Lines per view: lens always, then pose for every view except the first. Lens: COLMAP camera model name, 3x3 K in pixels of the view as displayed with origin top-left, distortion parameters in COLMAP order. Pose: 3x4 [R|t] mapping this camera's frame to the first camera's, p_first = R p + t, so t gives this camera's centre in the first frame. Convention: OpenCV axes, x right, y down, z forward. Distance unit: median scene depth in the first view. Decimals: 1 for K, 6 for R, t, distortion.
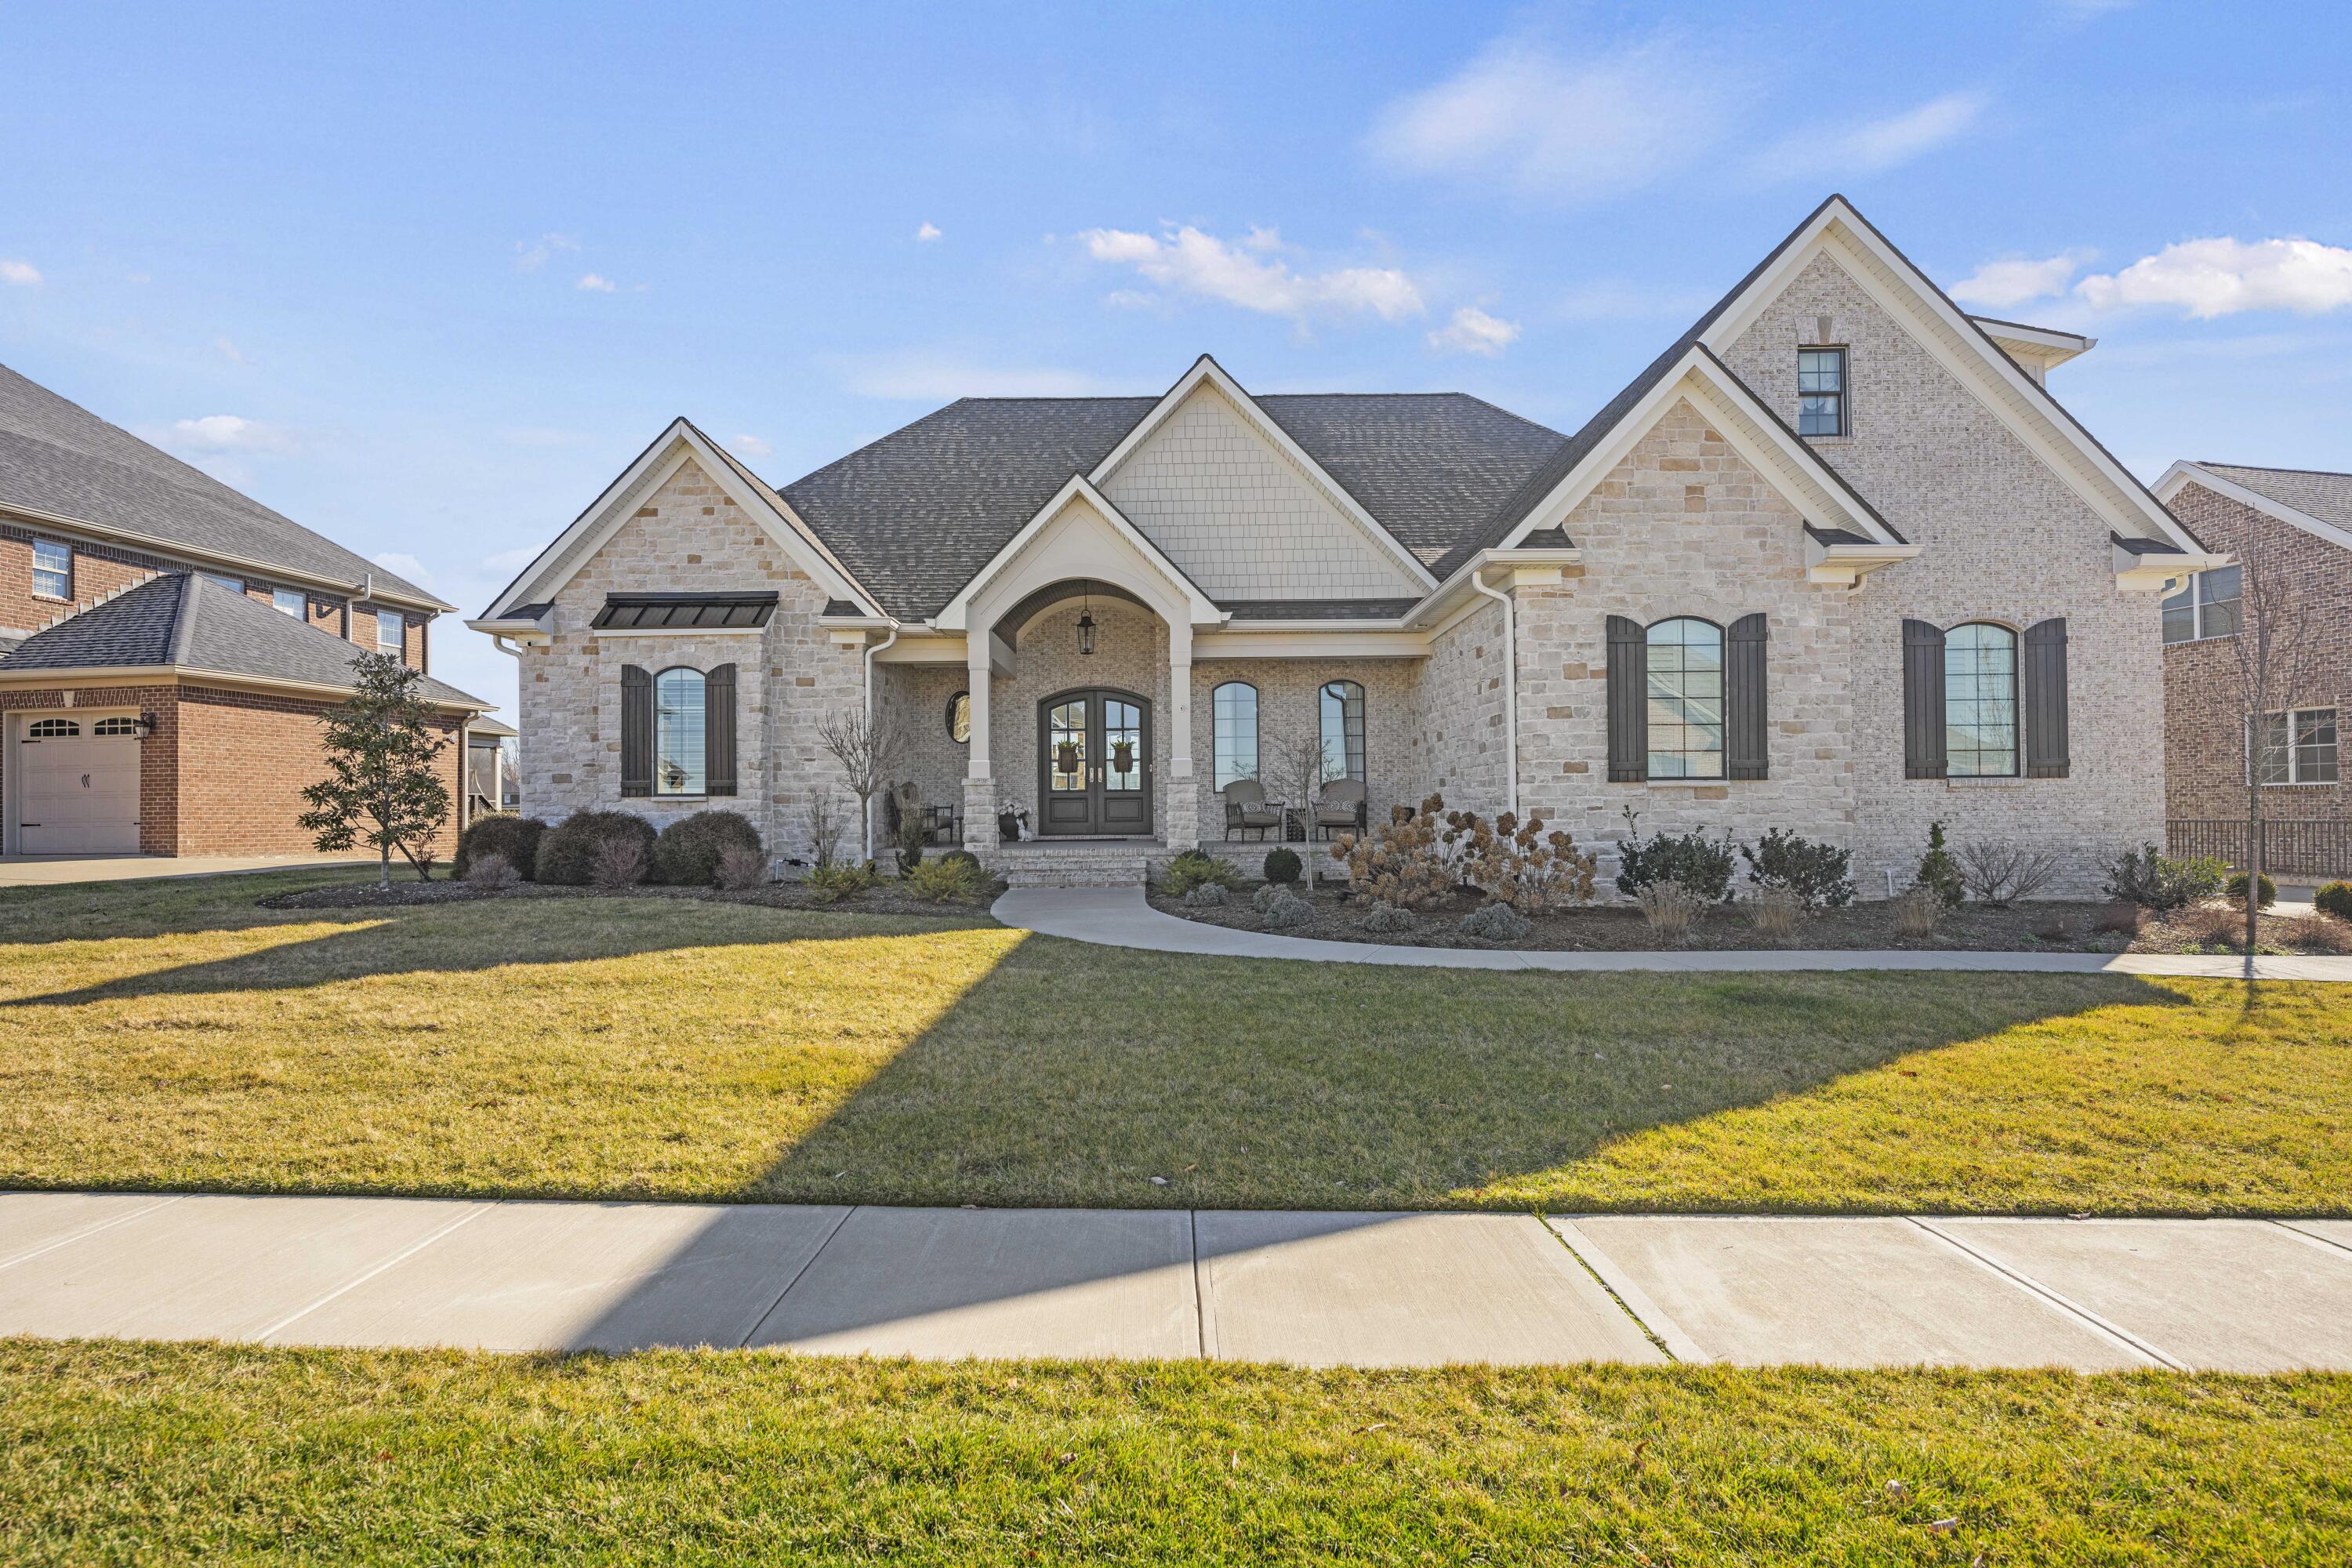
lens RADIAL K [[1214.1, 0, 1176.0], [0, 1214.1, 784.0], [0, 0, 1]] dist [0.000816, 0.000263]
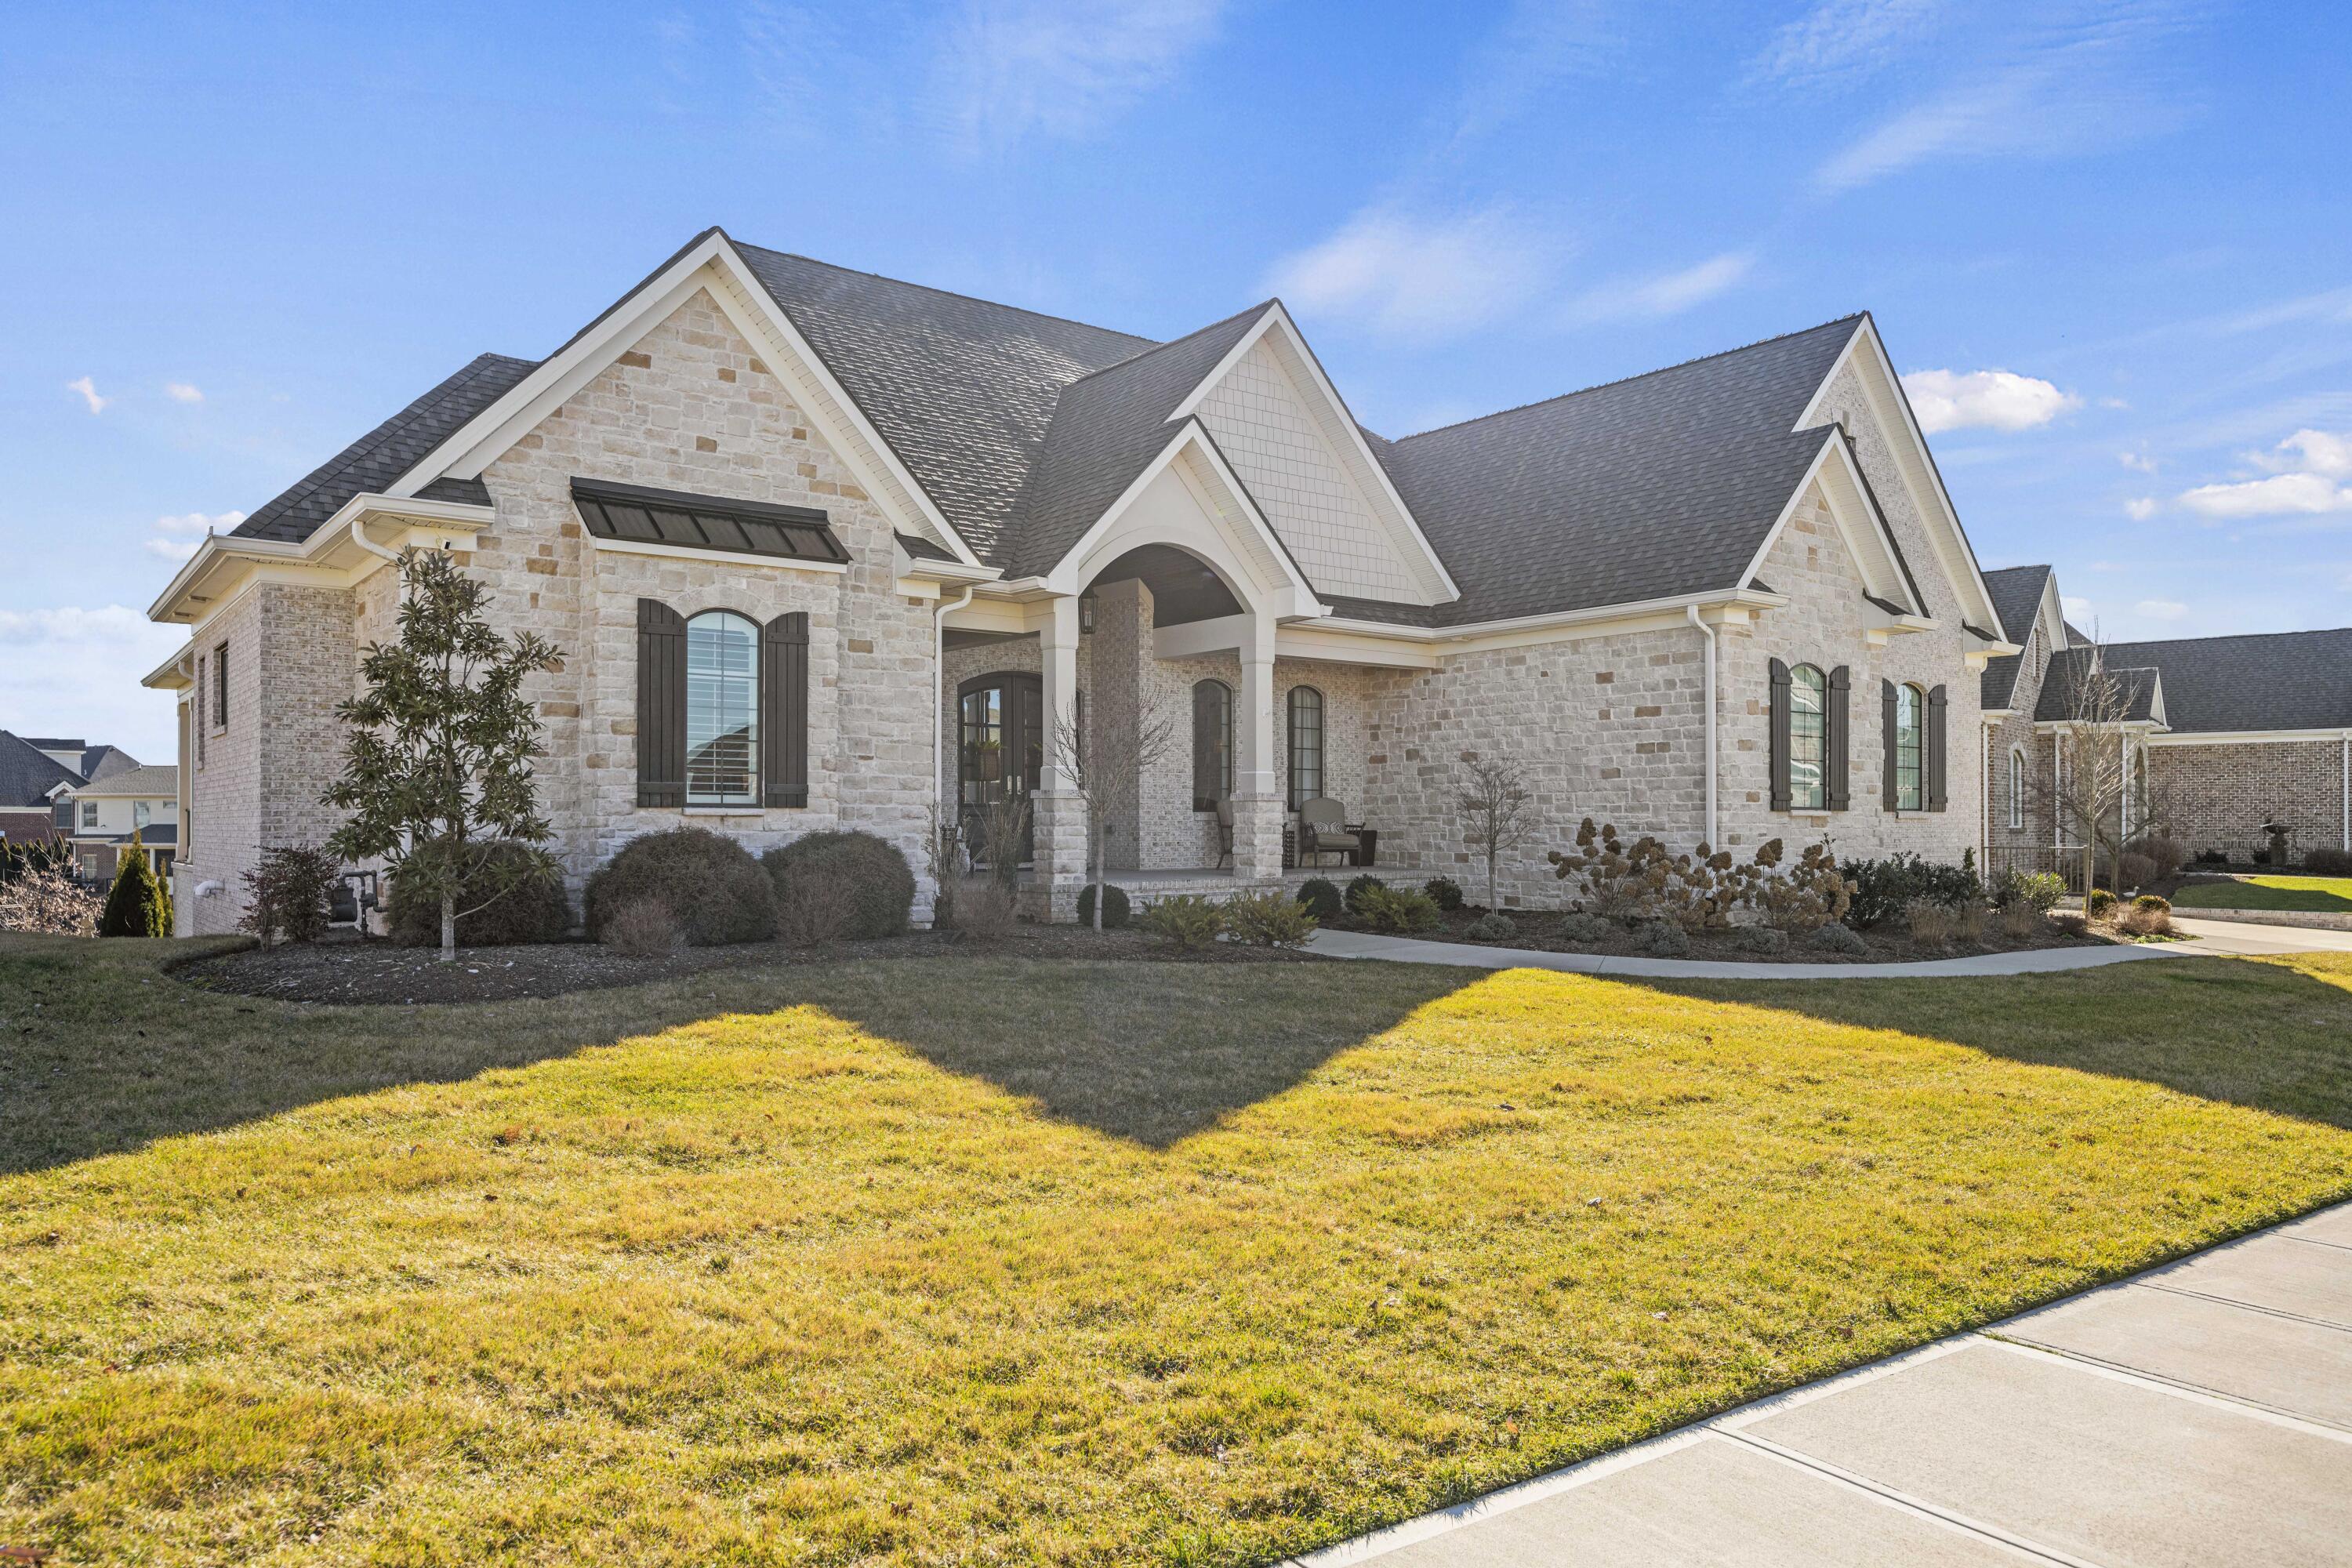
lens RADIAL K [[1579.6, 0, 1176.0], [0, 1579.6, 784.0], [0, 0, 1]] dist [0.001777, -0.000169]
pose [[0.780967, 0.024506, 0.624091, -0.736383], [-0.021941, 0.999690, -0.011797, 0.002024], [-0.624187, -0.004480, 0.781262, 0.179103]]
